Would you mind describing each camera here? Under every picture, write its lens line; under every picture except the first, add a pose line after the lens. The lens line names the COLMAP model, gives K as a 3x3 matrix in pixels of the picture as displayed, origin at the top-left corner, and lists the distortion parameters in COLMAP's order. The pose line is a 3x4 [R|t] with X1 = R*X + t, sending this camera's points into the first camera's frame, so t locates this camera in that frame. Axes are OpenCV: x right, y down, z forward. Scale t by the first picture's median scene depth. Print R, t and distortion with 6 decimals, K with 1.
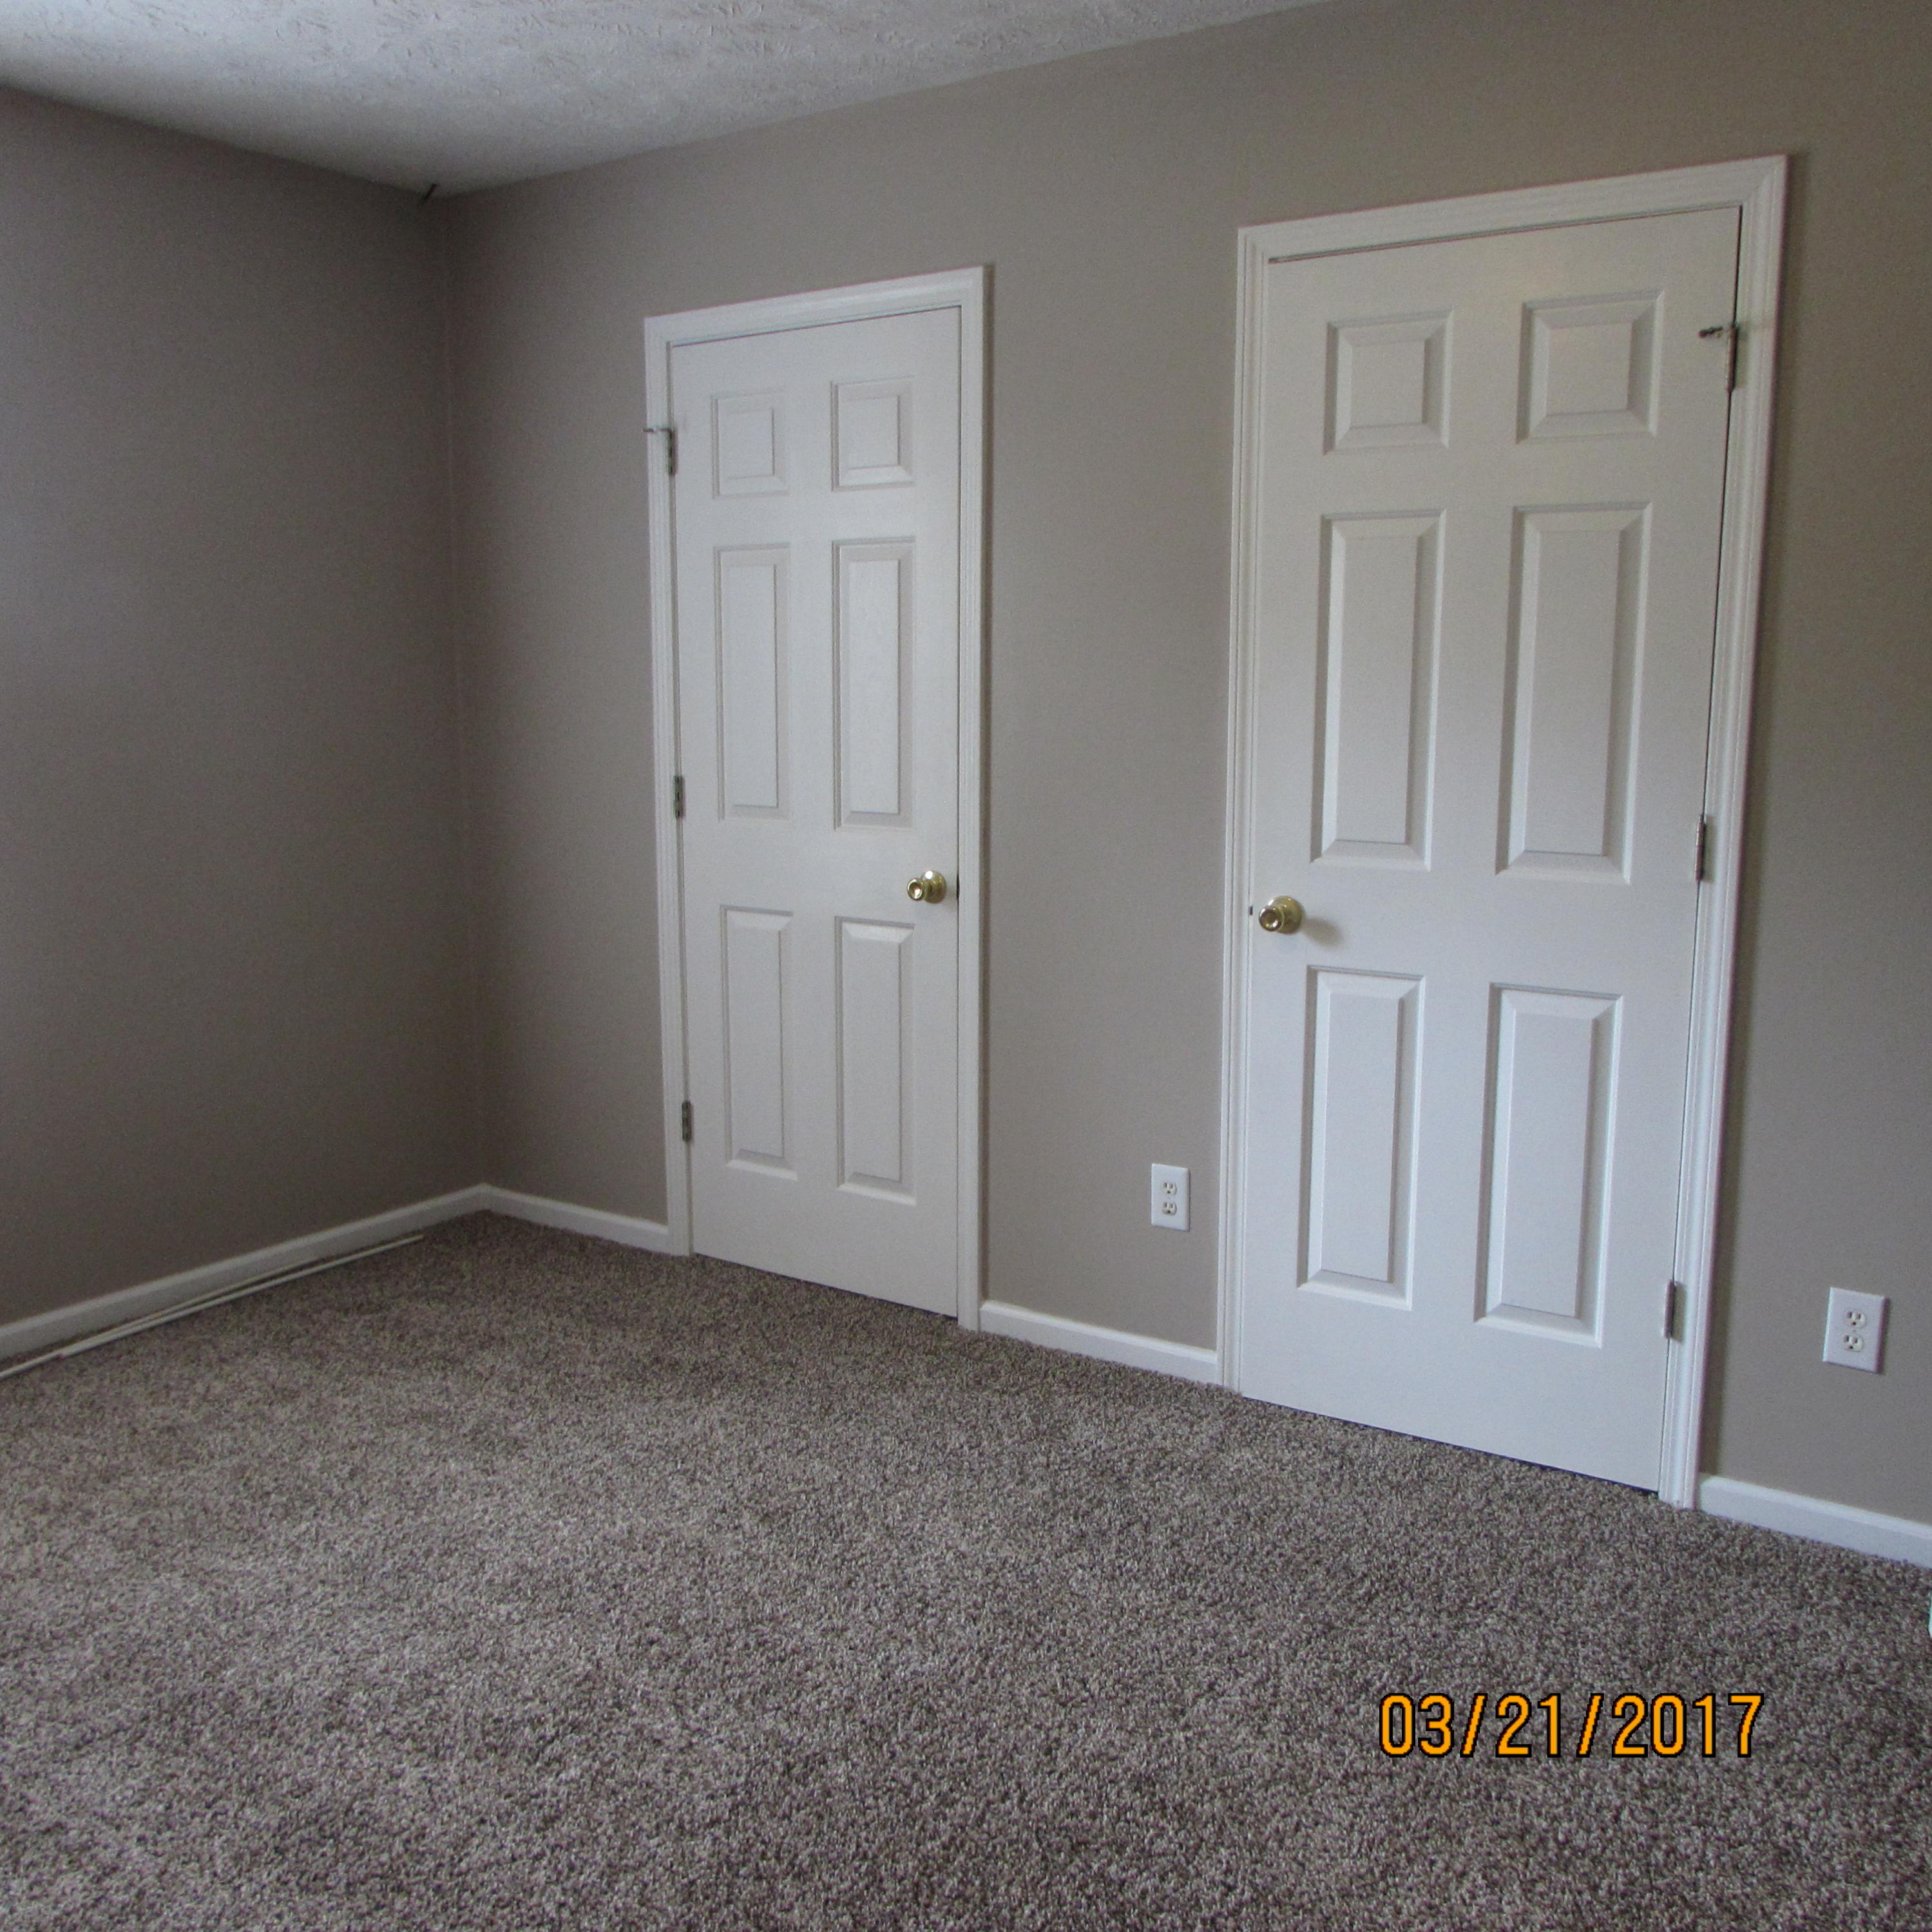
lens RADIAL K [[1867.2, 0, 966.0], [0, 1867.2, 966.0], [0, 0, 1]] dist [-0.014135, 0.013979]
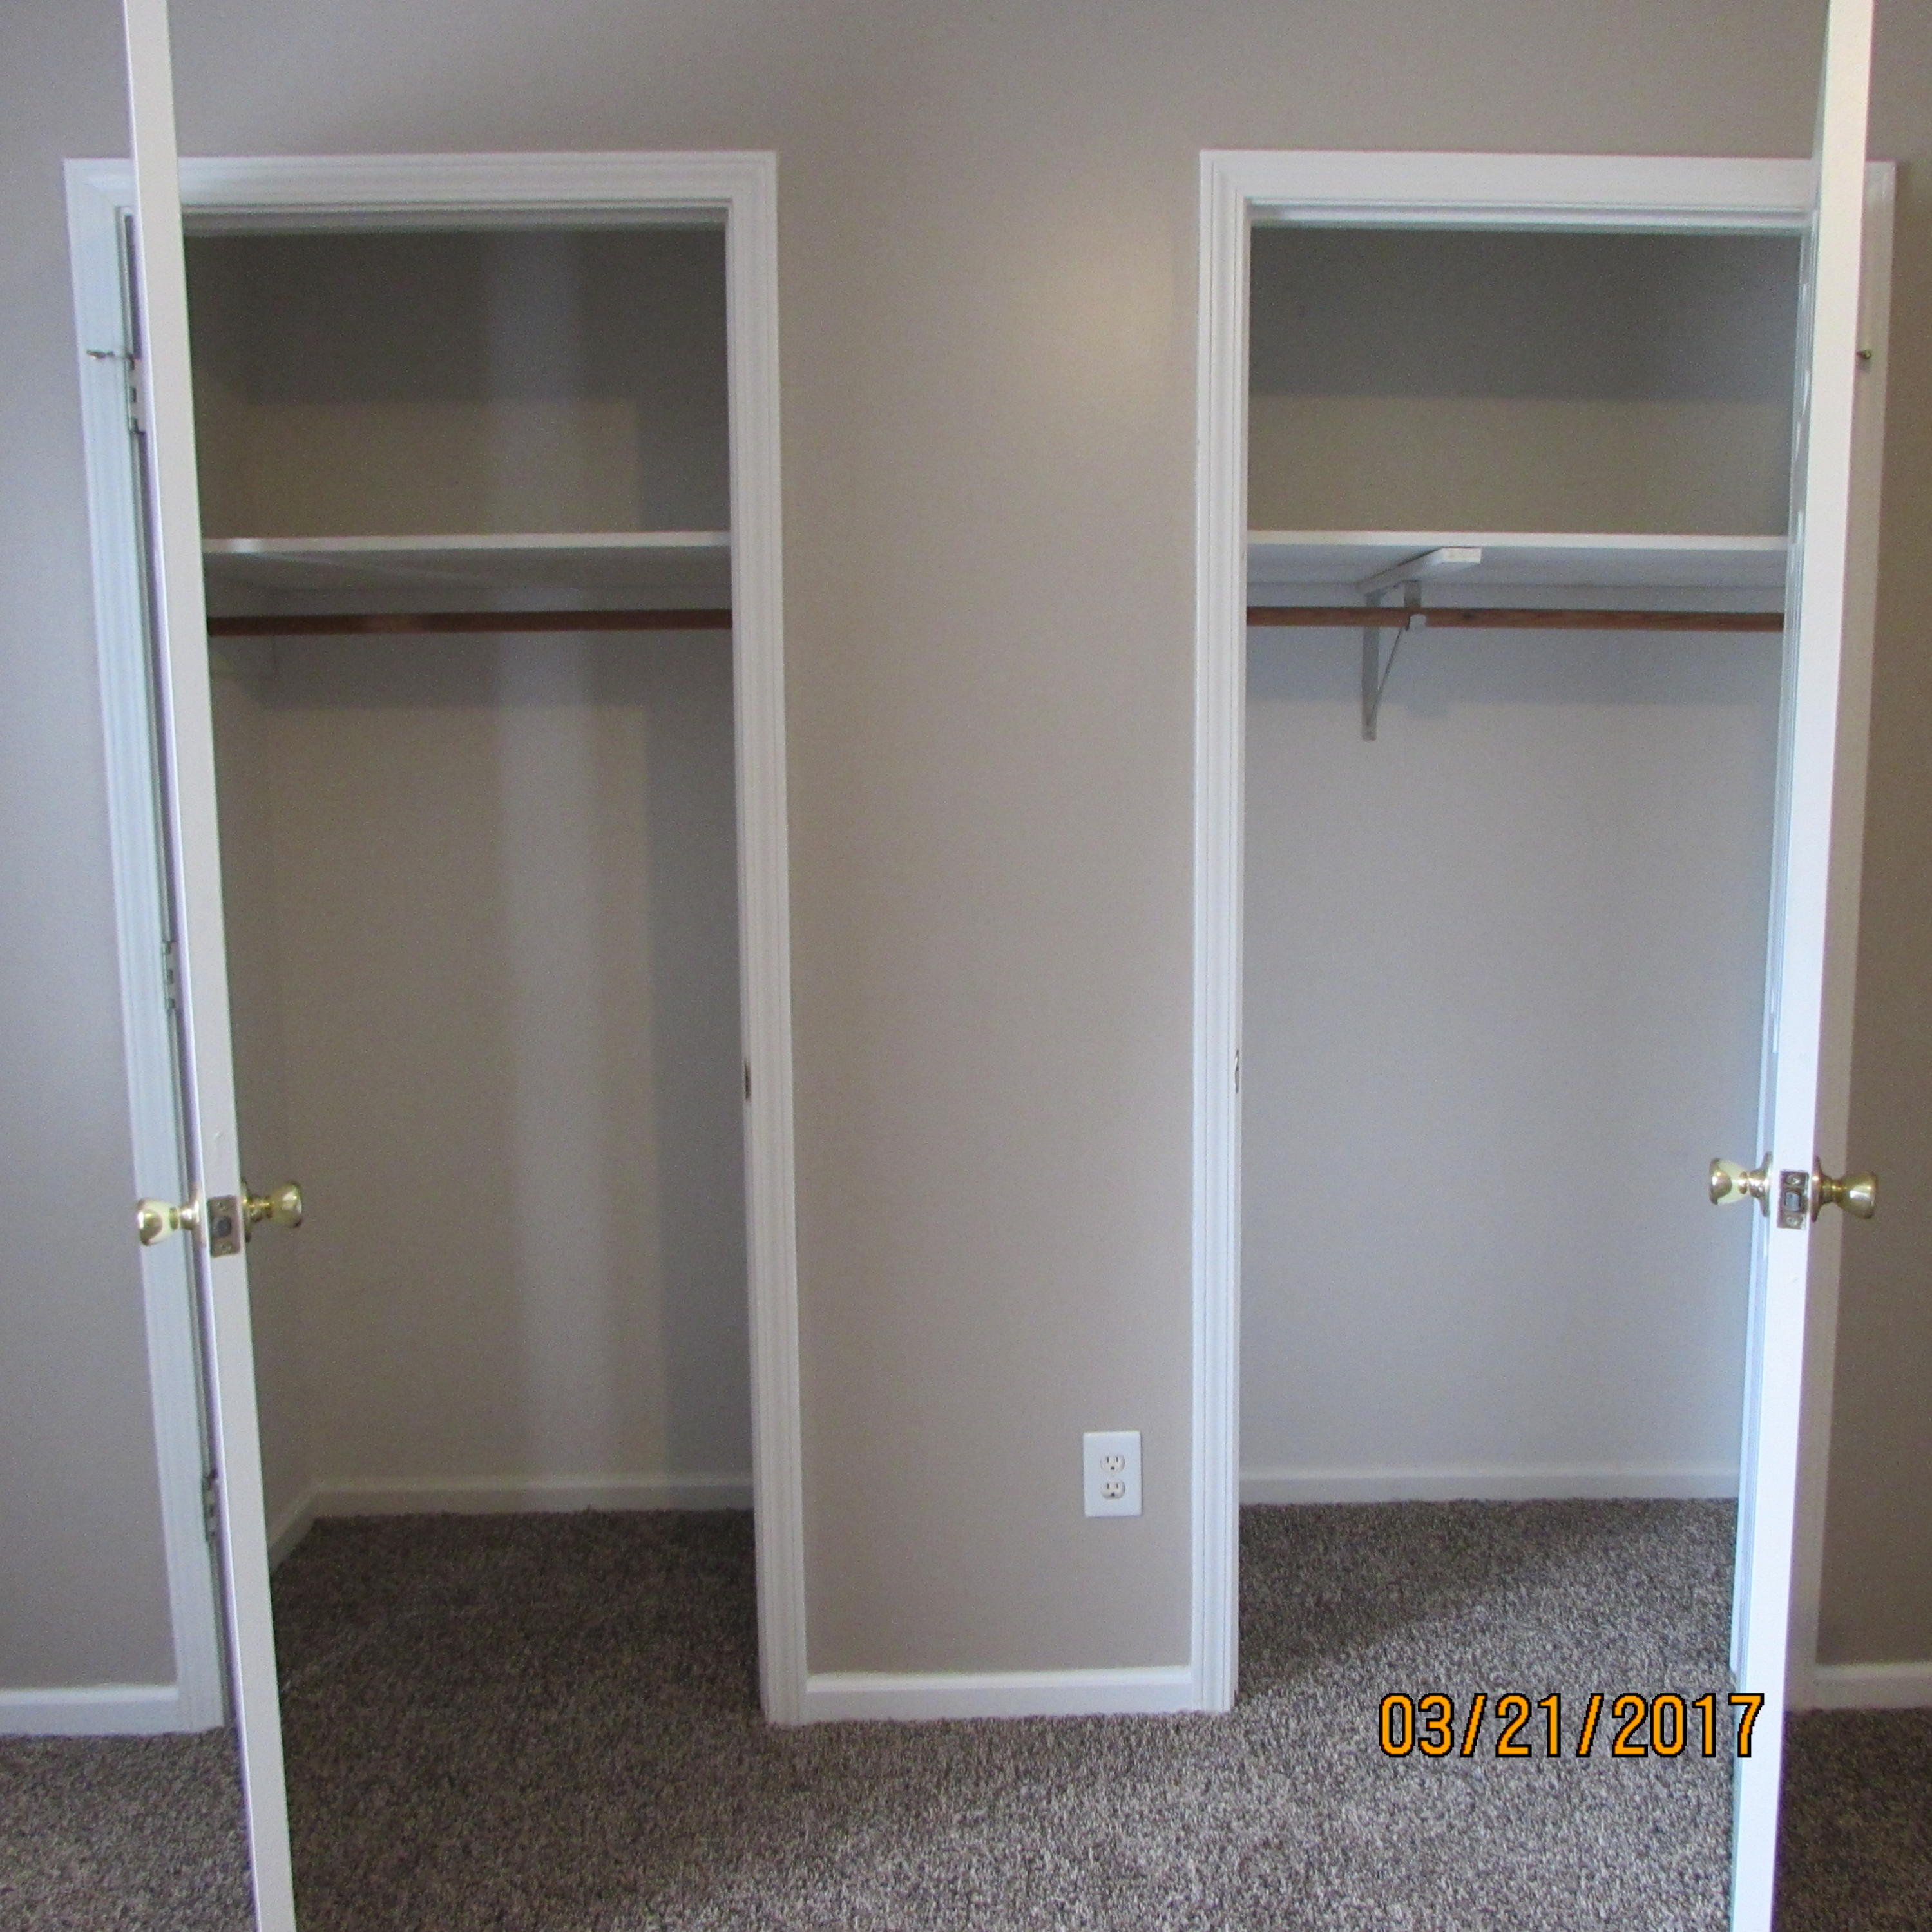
lens RADIAL K [[1867.2, 0, 966.0], [0, 1867.2, 966.0], [0, 0, 1]] dist [-0.014135, 0.013979]
pose [[0.810757, -0.087187, 0.578853, -0.342045], [0.101625, 0.994795, 0.007497, -0.084896], [-0.576494, 0.052747, 0.815397, 0.430632]]
